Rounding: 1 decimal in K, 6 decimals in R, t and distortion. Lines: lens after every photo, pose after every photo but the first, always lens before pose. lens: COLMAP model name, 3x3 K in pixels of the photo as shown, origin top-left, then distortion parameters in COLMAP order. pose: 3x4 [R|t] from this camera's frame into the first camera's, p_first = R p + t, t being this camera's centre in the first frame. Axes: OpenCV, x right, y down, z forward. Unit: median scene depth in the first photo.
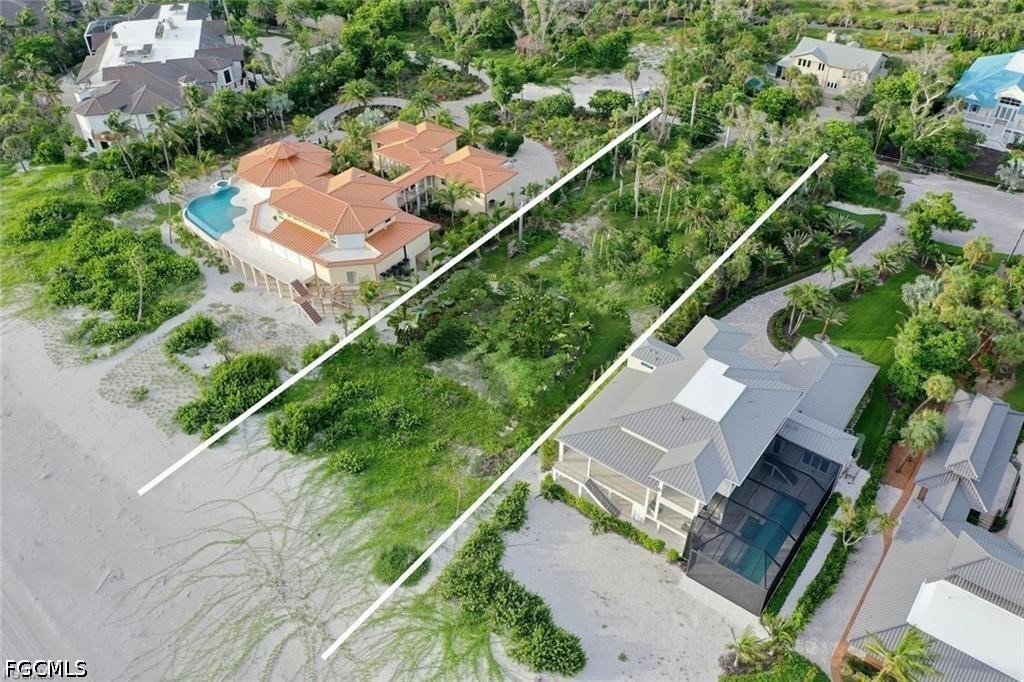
lens RADIAL K [[815.5, 0, 517.1], [0, 815.5, 342.7], [0, 0, 1]] dist [0.008404, -0.000294]
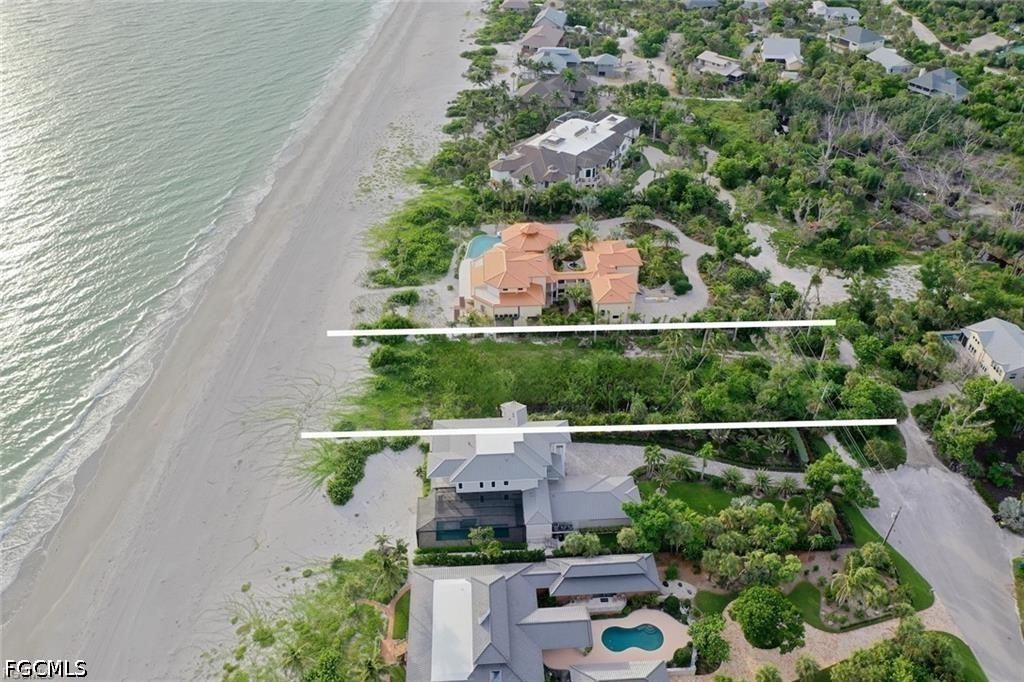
lens RADIAL K [[815.5, 0, 517.1], [0, 815.5, 342.7], [0, 0, 1]] dist [0.008404, -0.000294]
pose [[0.645548, 0.453593, -0.614427, 0.865302], [-0.486200, 0.864512, 0.127389, -0.255595], [0.588963, 0.216499, 0.778621, -0.245102]]
